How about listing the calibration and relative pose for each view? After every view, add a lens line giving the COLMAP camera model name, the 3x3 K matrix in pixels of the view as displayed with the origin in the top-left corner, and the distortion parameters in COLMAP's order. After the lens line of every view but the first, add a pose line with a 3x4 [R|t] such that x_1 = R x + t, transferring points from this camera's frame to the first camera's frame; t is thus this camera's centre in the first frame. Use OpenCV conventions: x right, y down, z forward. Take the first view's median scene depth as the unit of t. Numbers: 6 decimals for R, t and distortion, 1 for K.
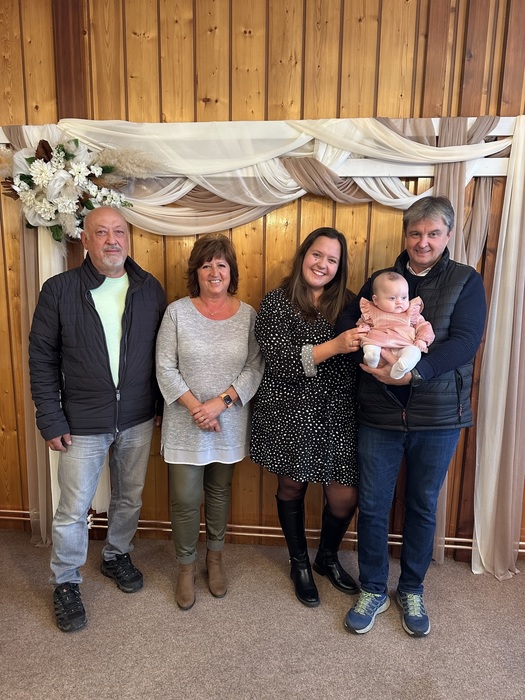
lens RADIAL K [[523.5, 0, 260.4], [0, 523.5, 349.4], [0, 0, 1]] dist [0.043484, -0.046543]
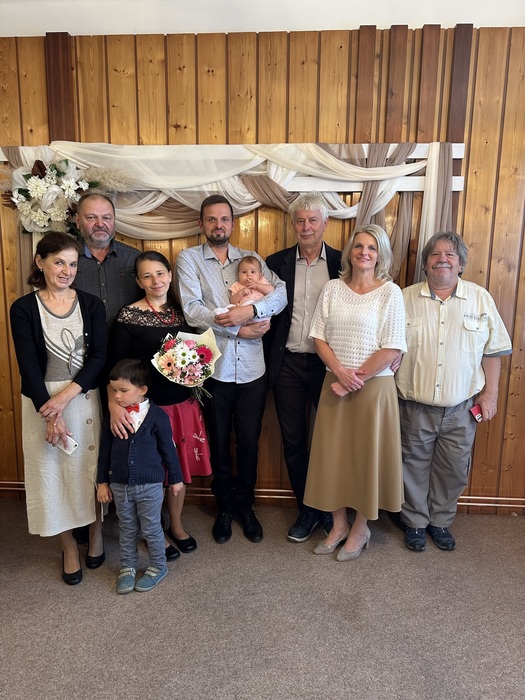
lens RADIAL K [[523.5, 0, 265.5], [0, 523.5, 347.2], [0, 0, 1]] dist [0.043484, -0.046543]
pose [[0.999098, -0.009826, 0.041320, 0.044487], [0.010376, 0.999860, -0.013100, 0.044224], [-0.041185, 0.013517, 0.999060, -0.195402]]
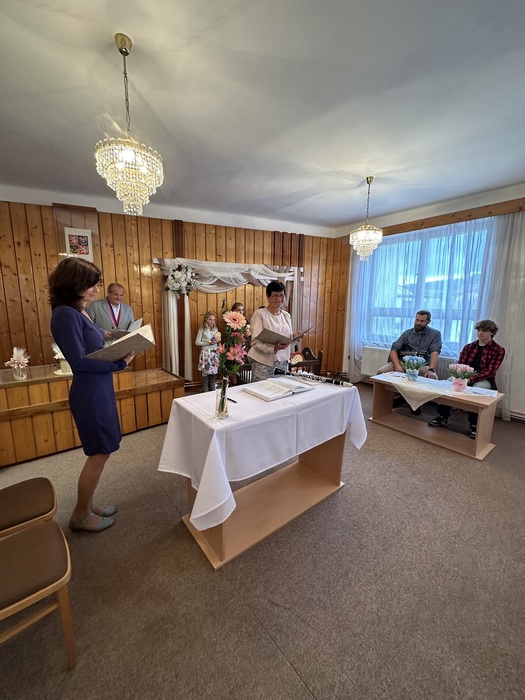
lens RADIAL K [[297.5, 0, 262.7], [0, 297.5, 352.3], [0, 0, 1]] dist [-0.003175, 0.000386]
pose [[0.885592, -0.073013, 0.458690, -0.829804], [0.073021, 0.997173, 0.017745, 0.165490], [-0.458689, 0.017780, 0.888419, -0.920080]]
